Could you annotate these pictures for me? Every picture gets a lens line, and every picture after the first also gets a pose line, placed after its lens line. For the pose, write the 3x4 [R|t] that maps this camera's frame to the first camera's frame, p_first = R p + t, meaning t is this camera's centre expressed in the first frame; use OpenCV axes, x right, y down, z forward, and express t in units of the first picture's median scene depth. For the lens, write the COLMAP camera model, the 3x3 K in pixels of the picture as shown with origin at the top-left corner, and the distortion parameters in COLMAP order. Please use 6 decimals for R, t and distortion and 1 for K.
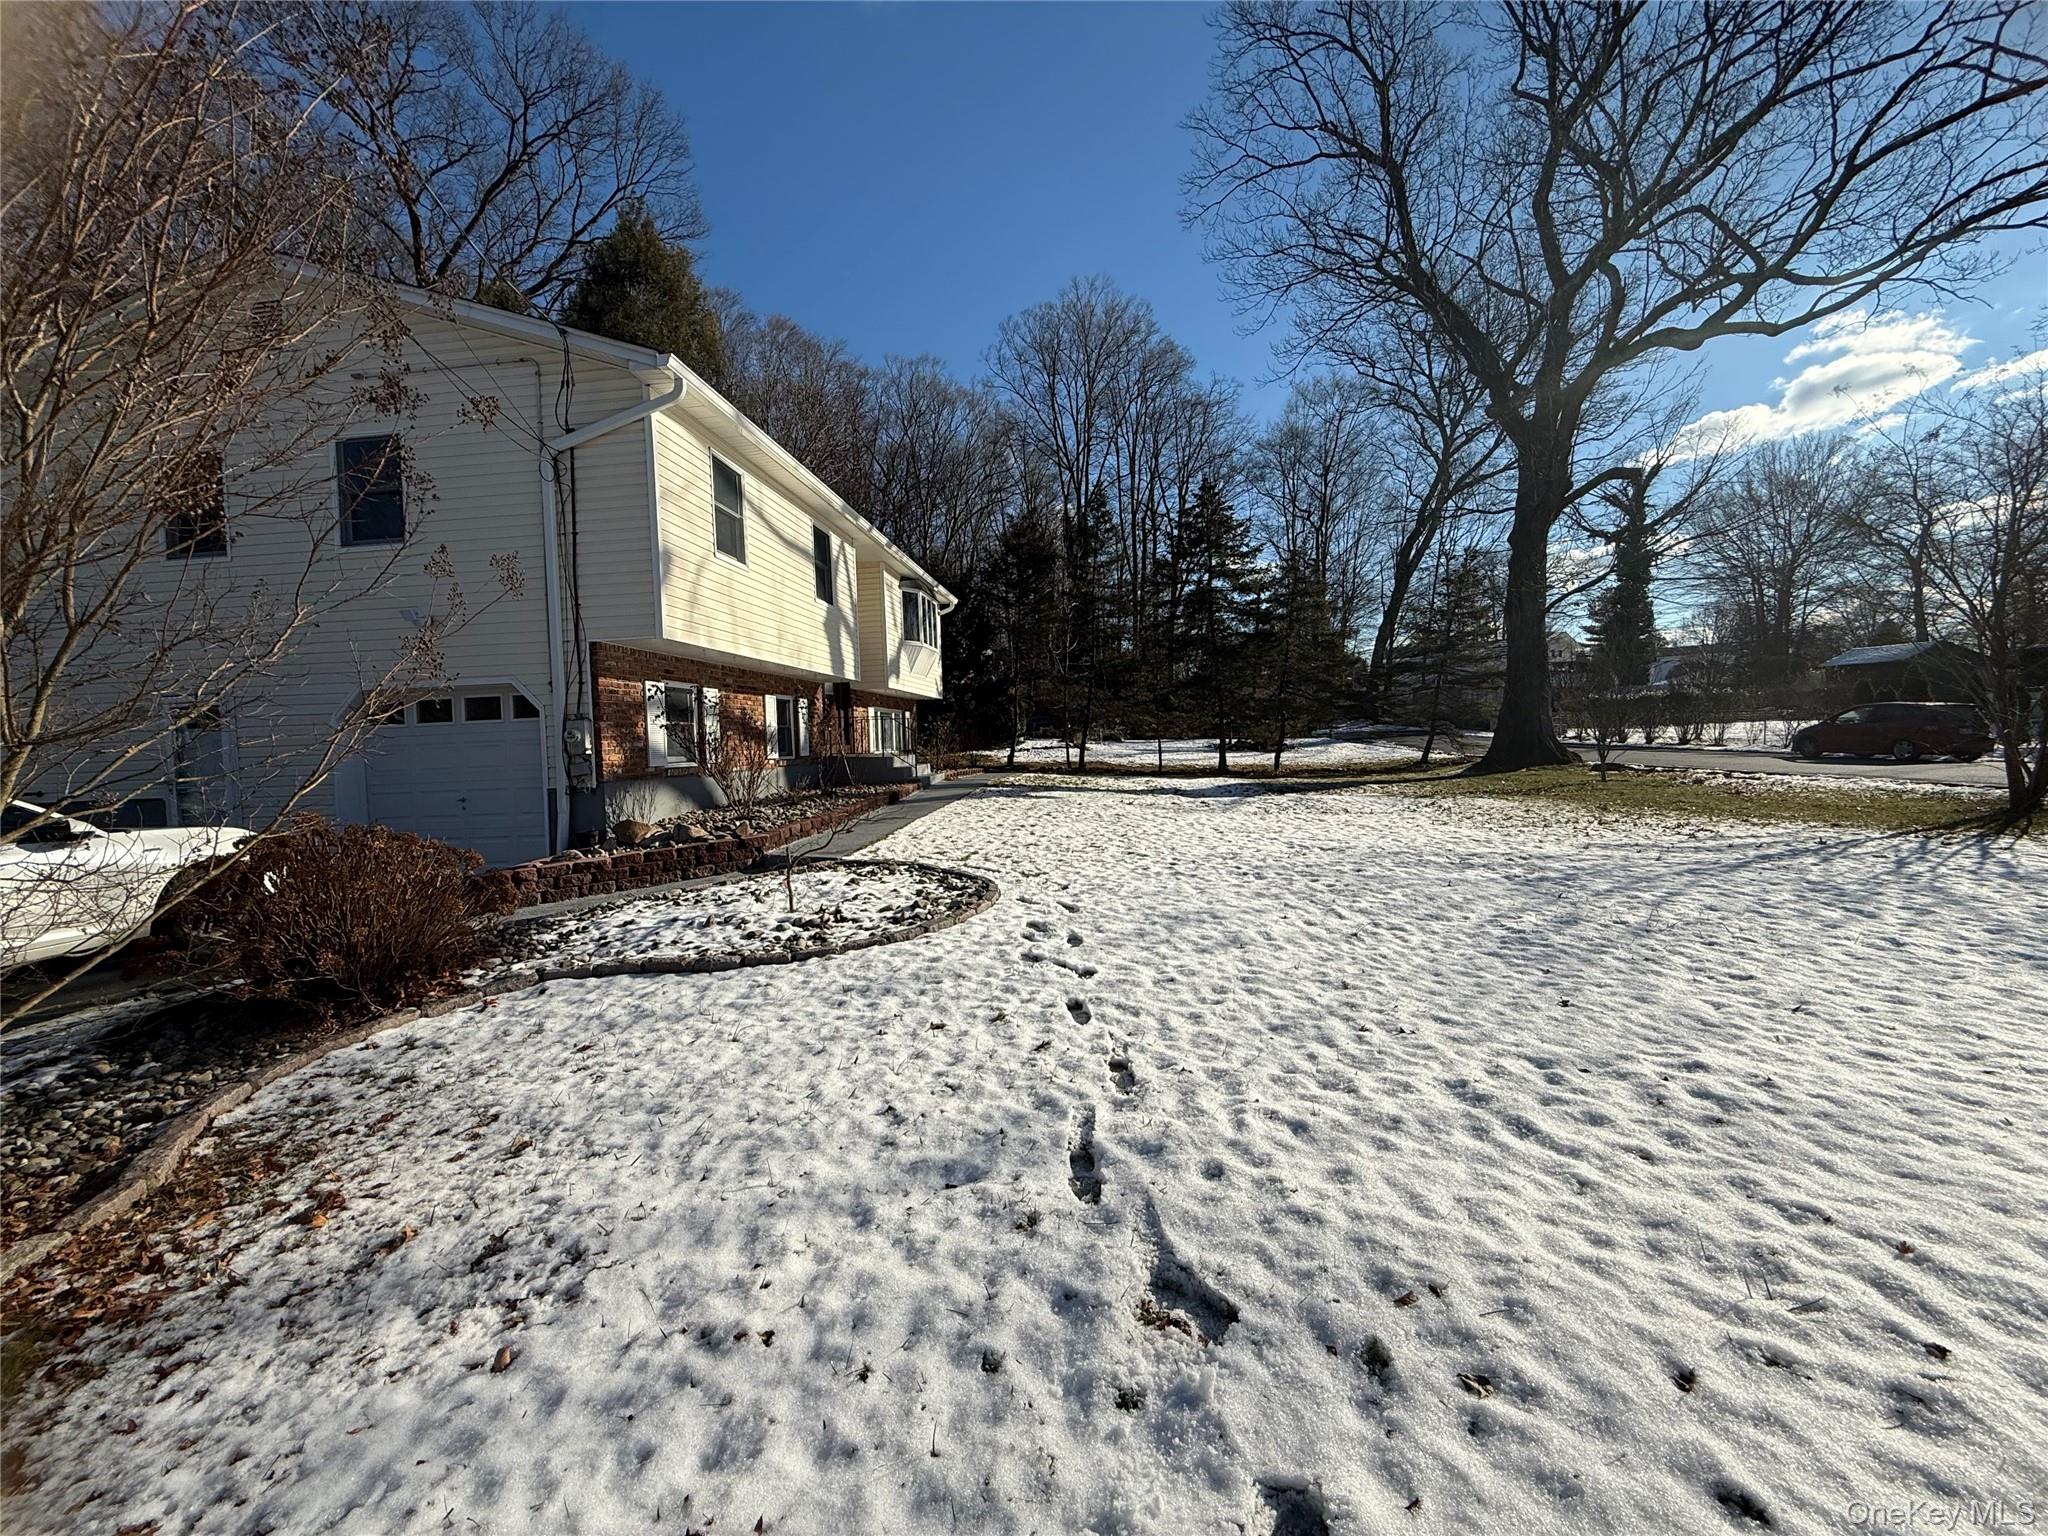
lens RADIAL K [[814.0, 0, 1020.5], [0, 814.0, 755.5], [0, 0, 1]] dist [-0.001543, 0.000290]
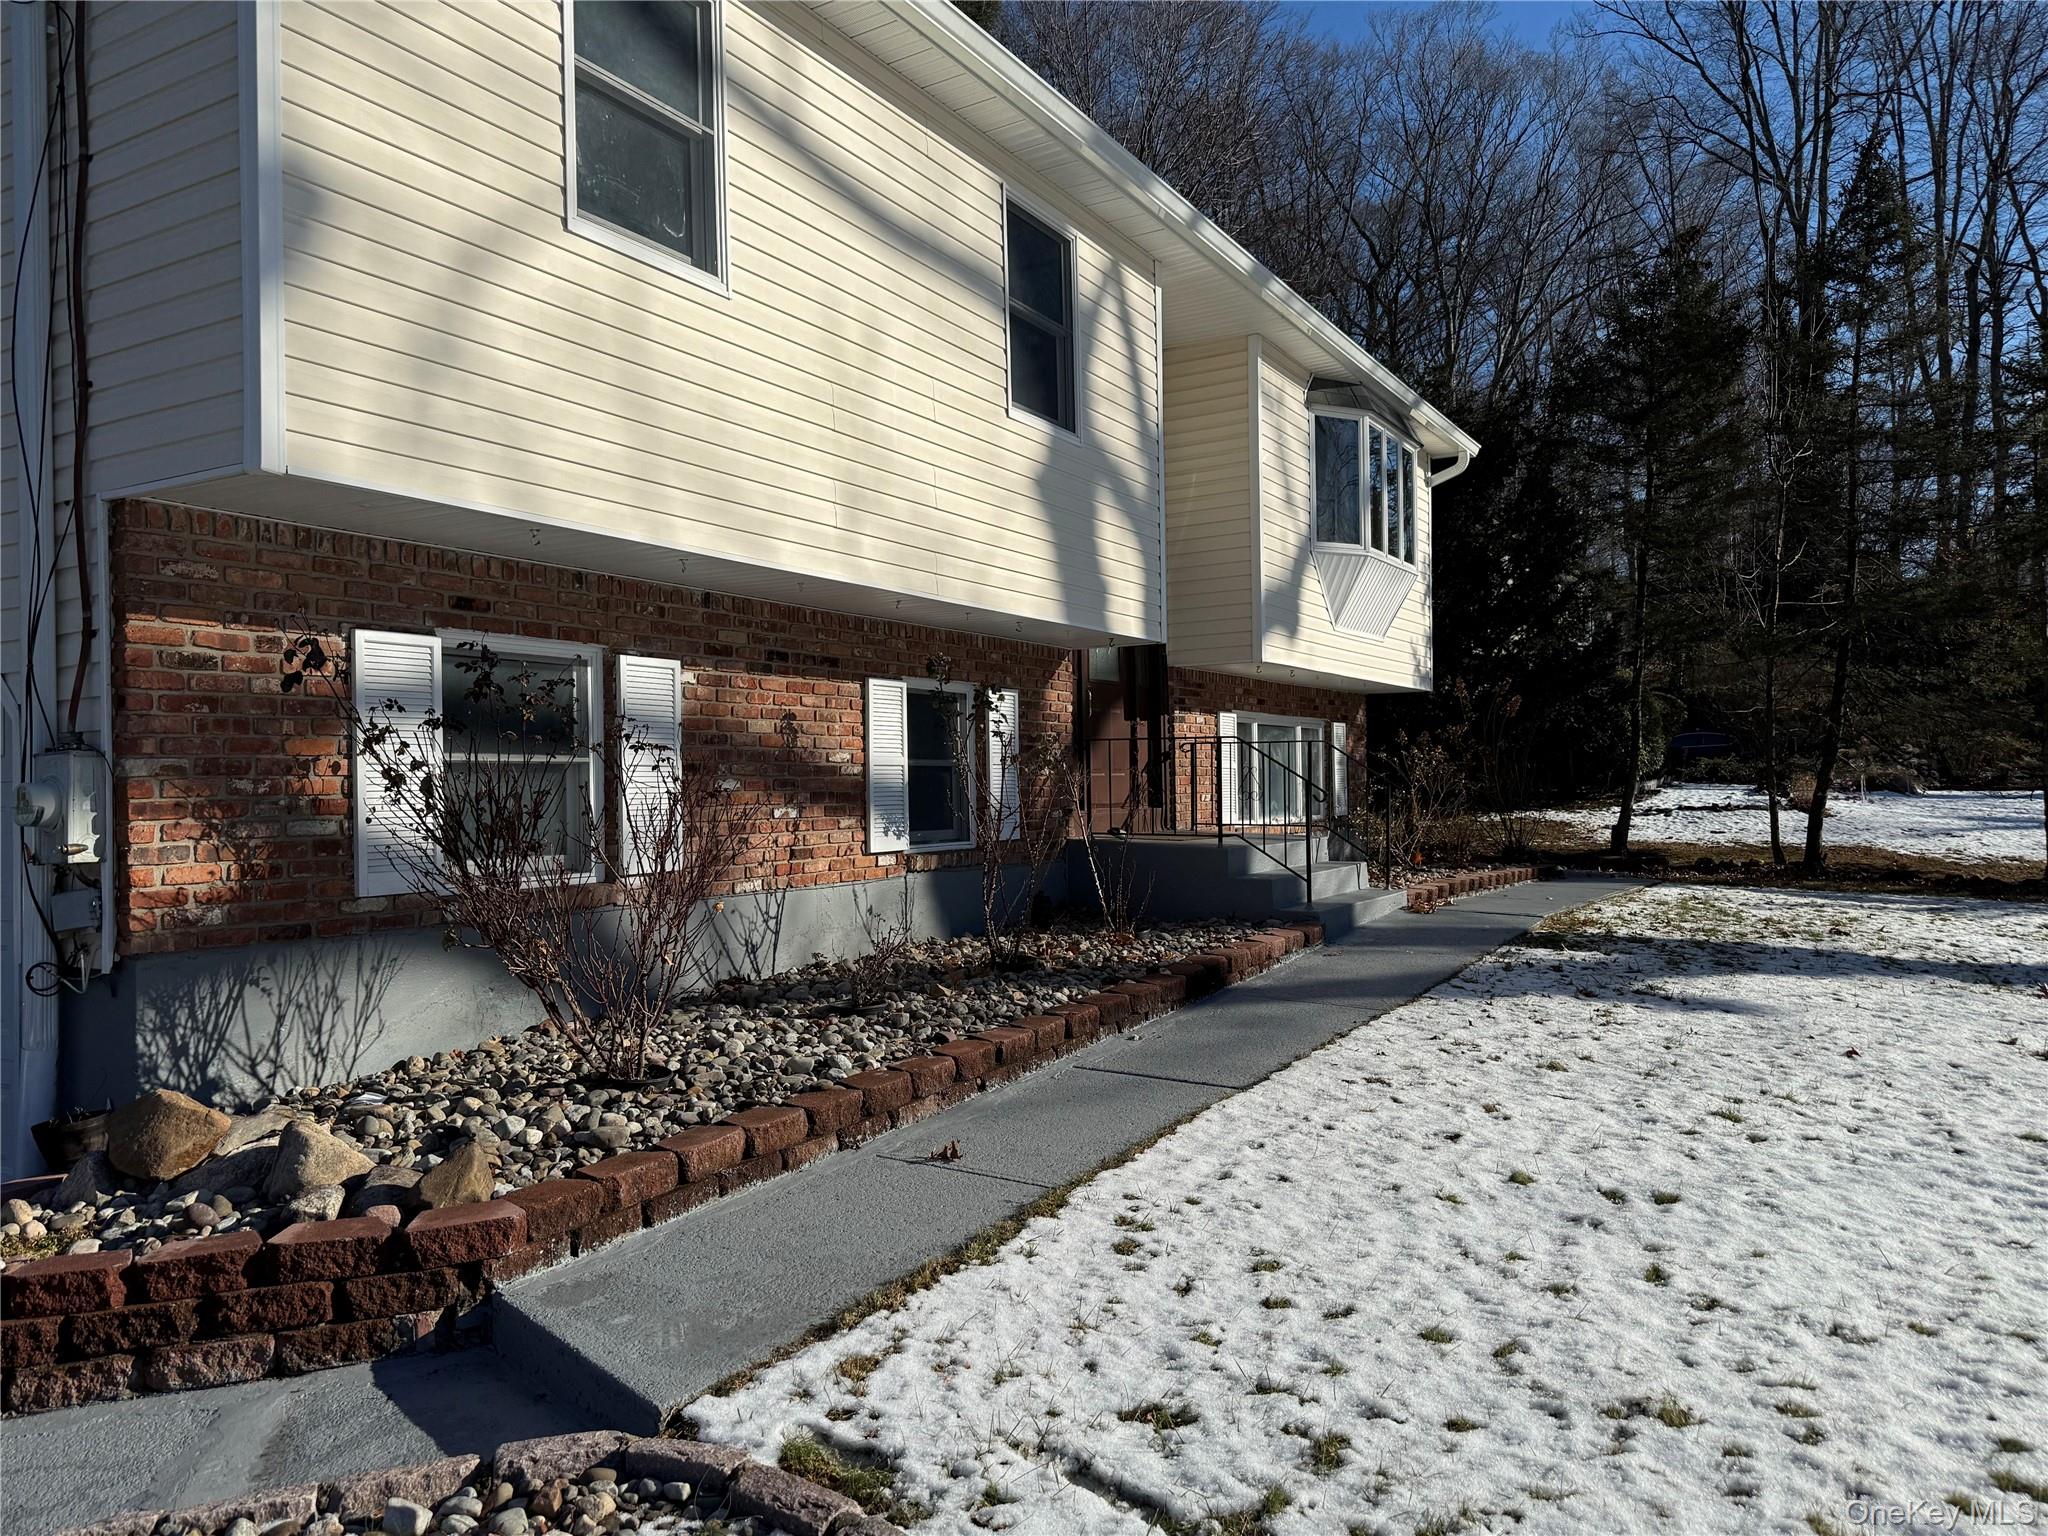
lens RADIAL K [[1467.0, 0, 1021.6], [0, 1467.0, 784.9], [0, 0, 1]] dist [0.044196, -0.042032]
pose [[0.919182, 0.012081, -0.393647, 0.006514], [-0.016899, 0.999819, -0.008776, -0.015987], [0.393470, 0.014719, 0.919220, 0.306327]]
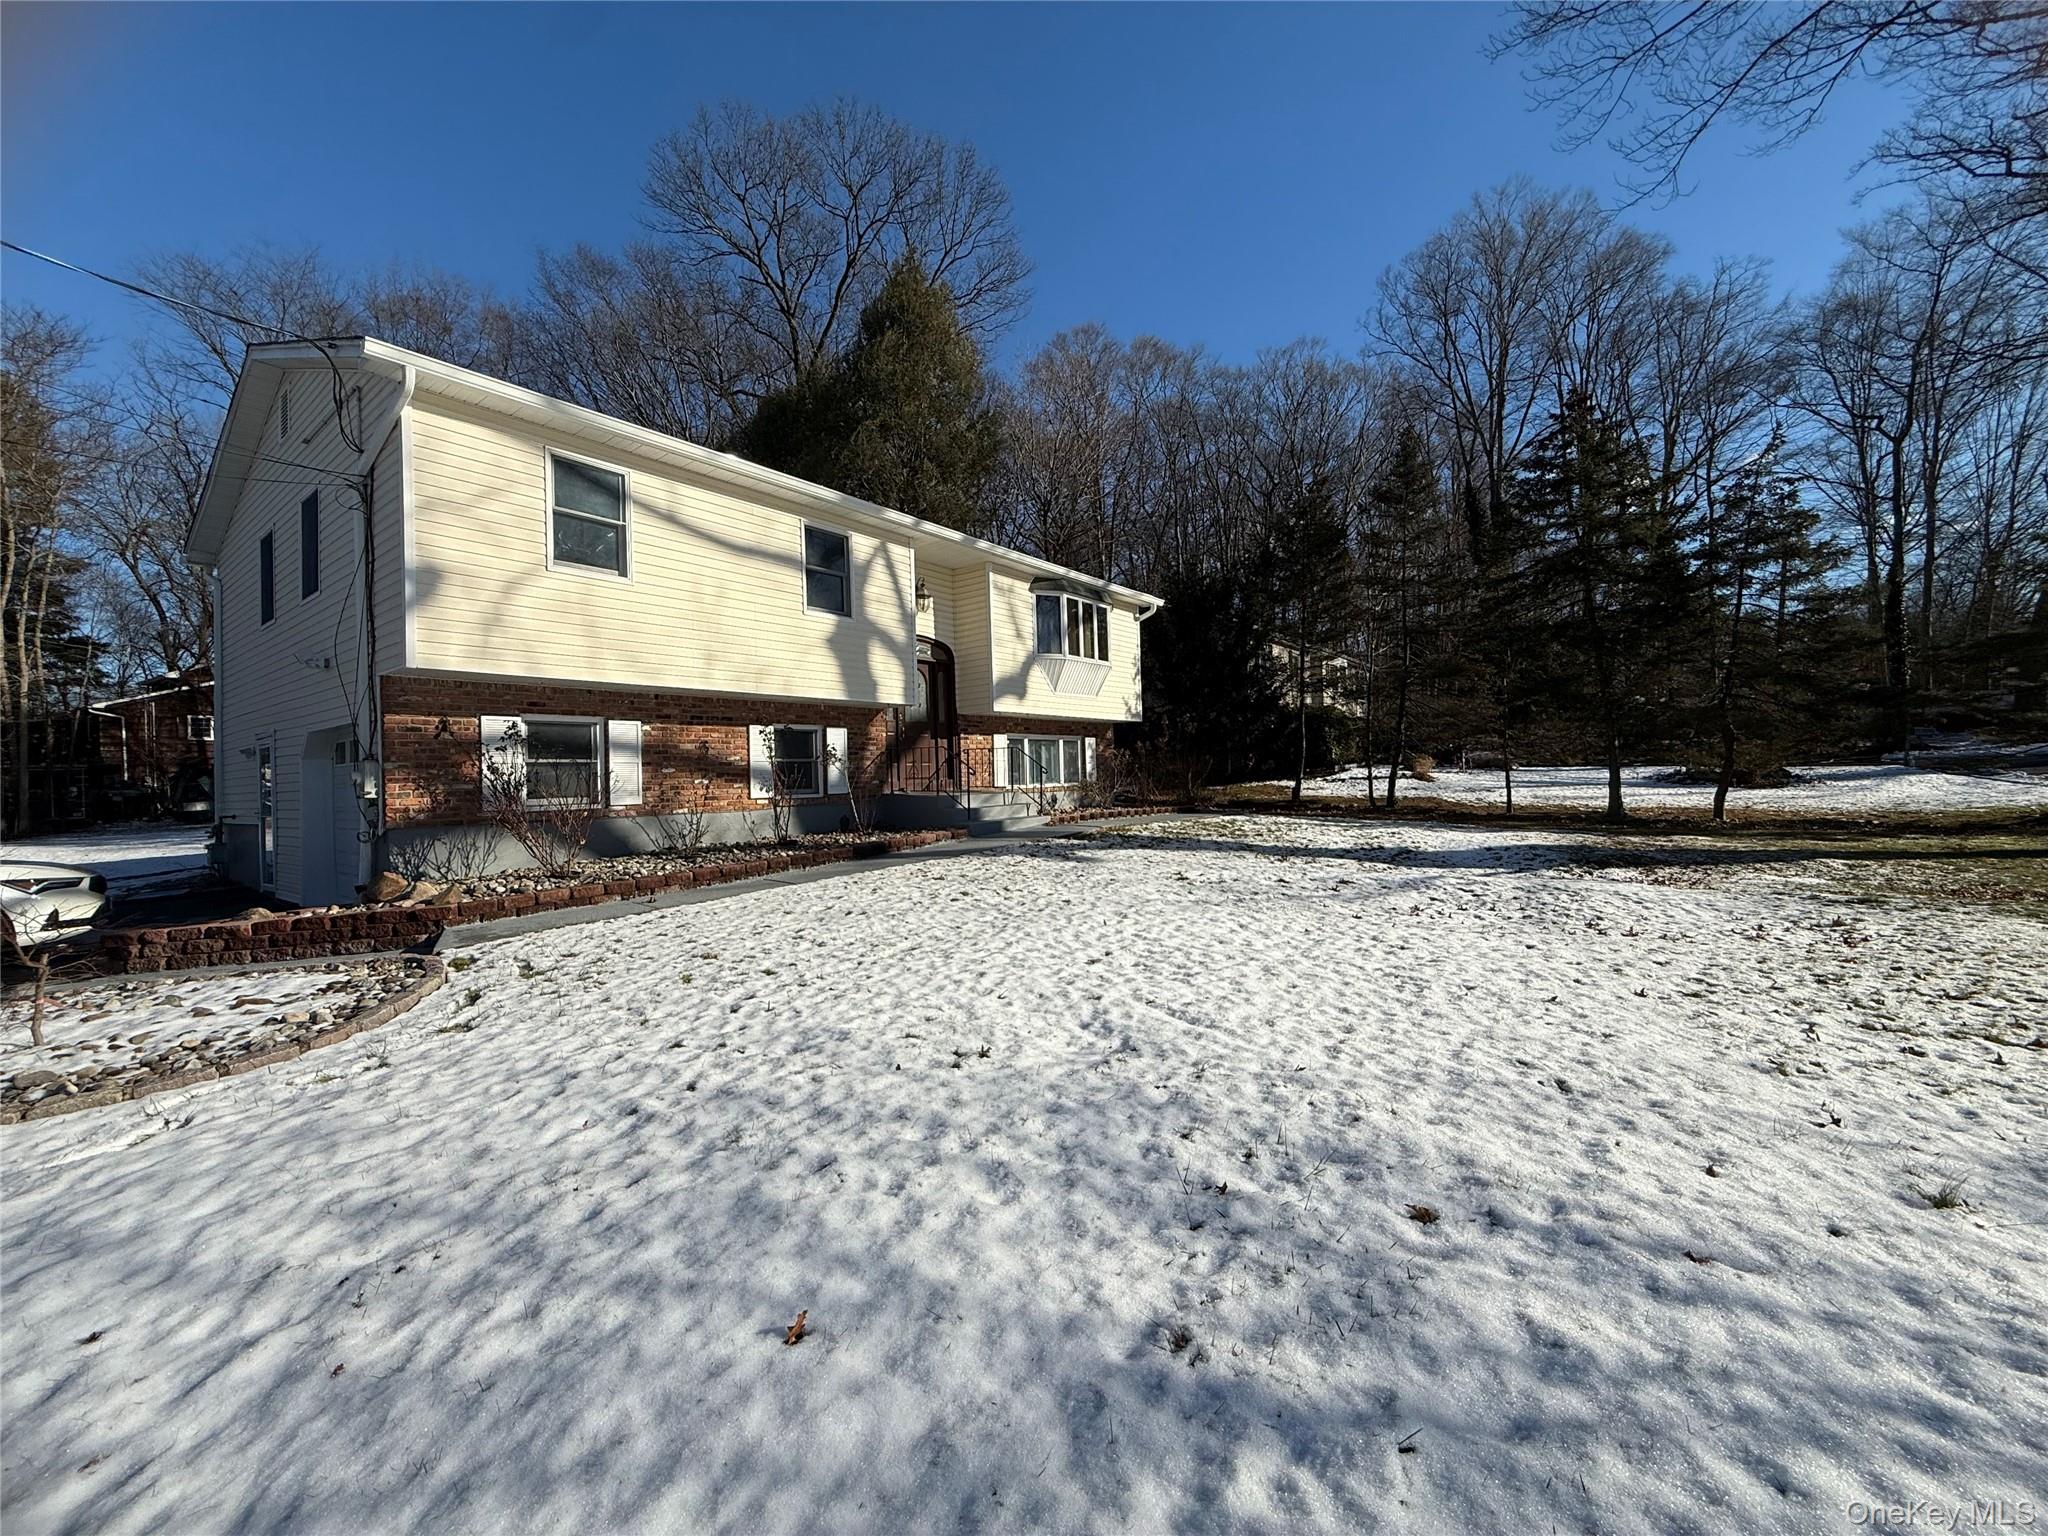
lens RADIAL K [[814.0, 0, 1018.9], [0, 814.0, 757.1], [0, 0, 1]] dist [-0.001543, 0.000290]
pose [[0.859609, -0.002485, -0.510947, 0.277552], [-0.009924, 0.999718, -0.021557, -0.017506], [0.510857, 0.023601, 0.859342, 0.285446]]
